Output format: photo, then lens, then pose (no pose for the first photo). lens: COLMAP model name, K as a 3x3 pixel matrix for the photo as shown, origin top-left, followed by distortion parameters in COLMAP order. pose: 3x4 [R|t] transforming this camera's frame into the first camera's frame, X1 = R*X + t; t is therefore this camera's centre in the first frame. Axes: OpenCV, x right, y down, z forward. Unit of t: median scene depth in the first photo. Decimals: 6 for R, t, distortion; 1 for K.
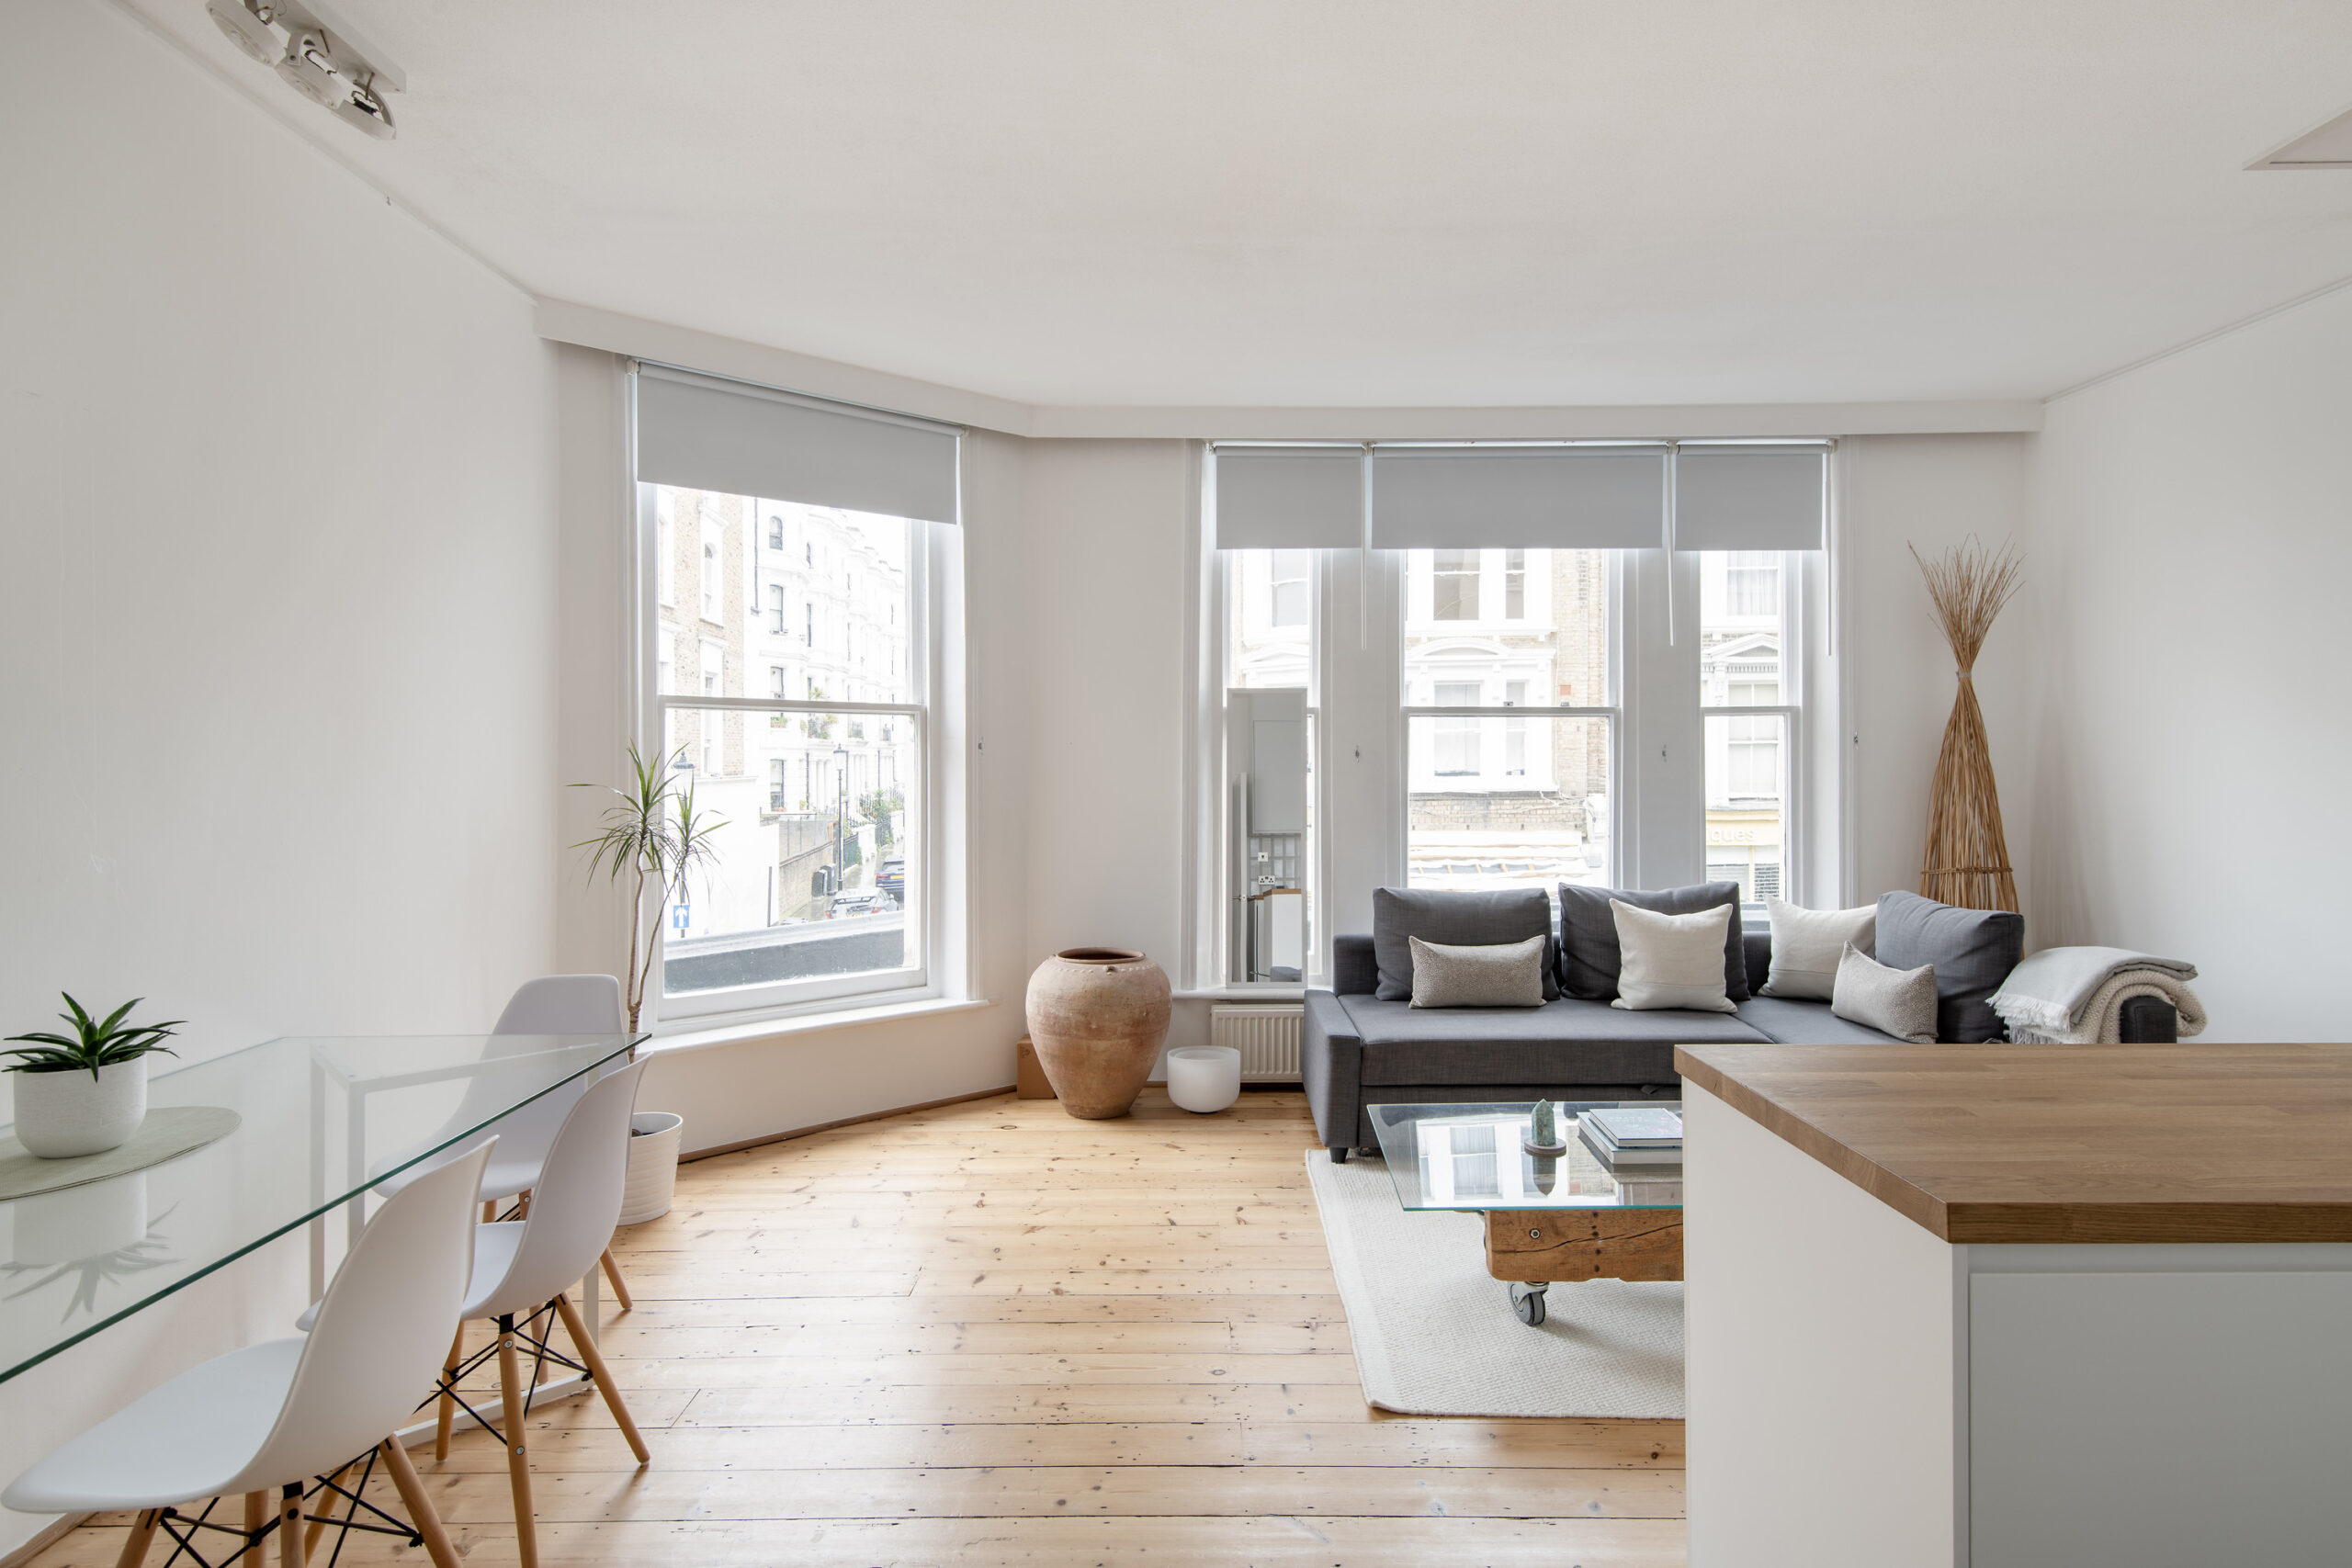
lens RADIAL K [[1251.2, 0, 1175.2], [0, 1251.2, 758.2], [0, 0, 1]] dist [0.005387, -0.000680]
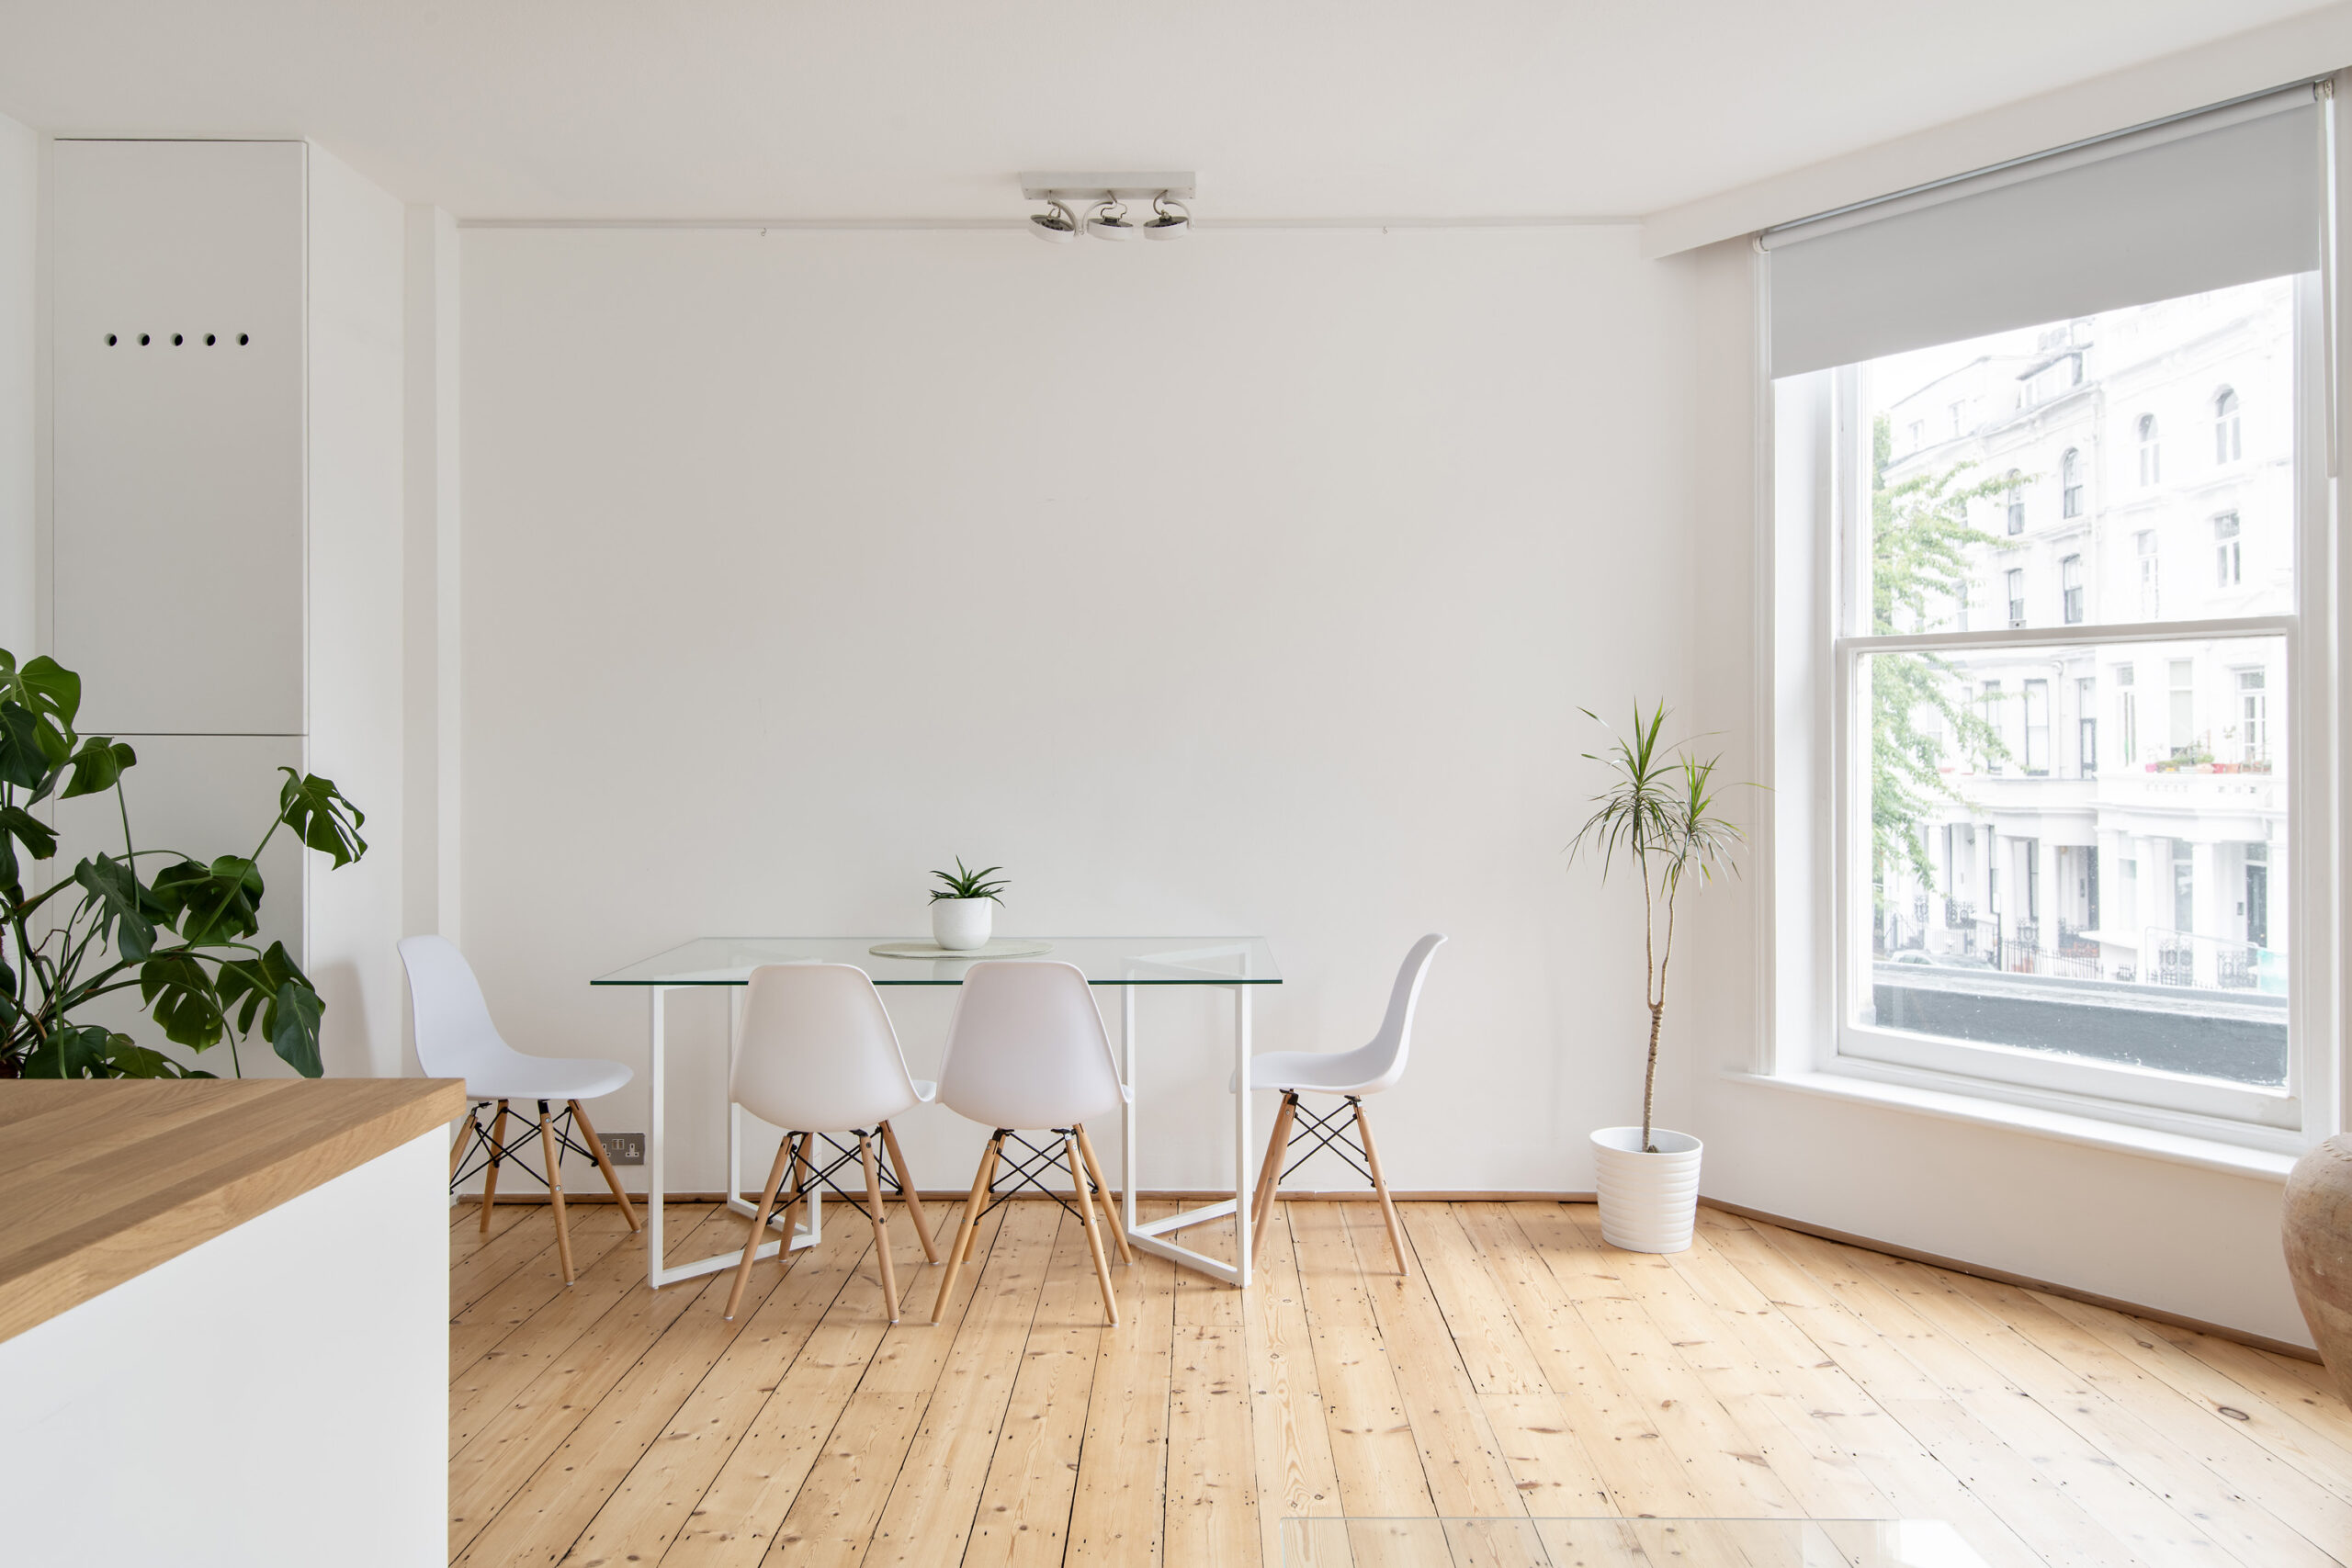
lens RADIAL K [[1484.1, 0, 1169.3], [0, 1484.1, 748.6], [0, 0, 1]] dist [0.025929, -0.000622]
pose [[-0.010125, 0.002553, -0.999945, 0.583713], [0.000908, 0.999996, 0.002544, 0.018062], [0.999948, -0.000882, -0.010127, 0.657333]]
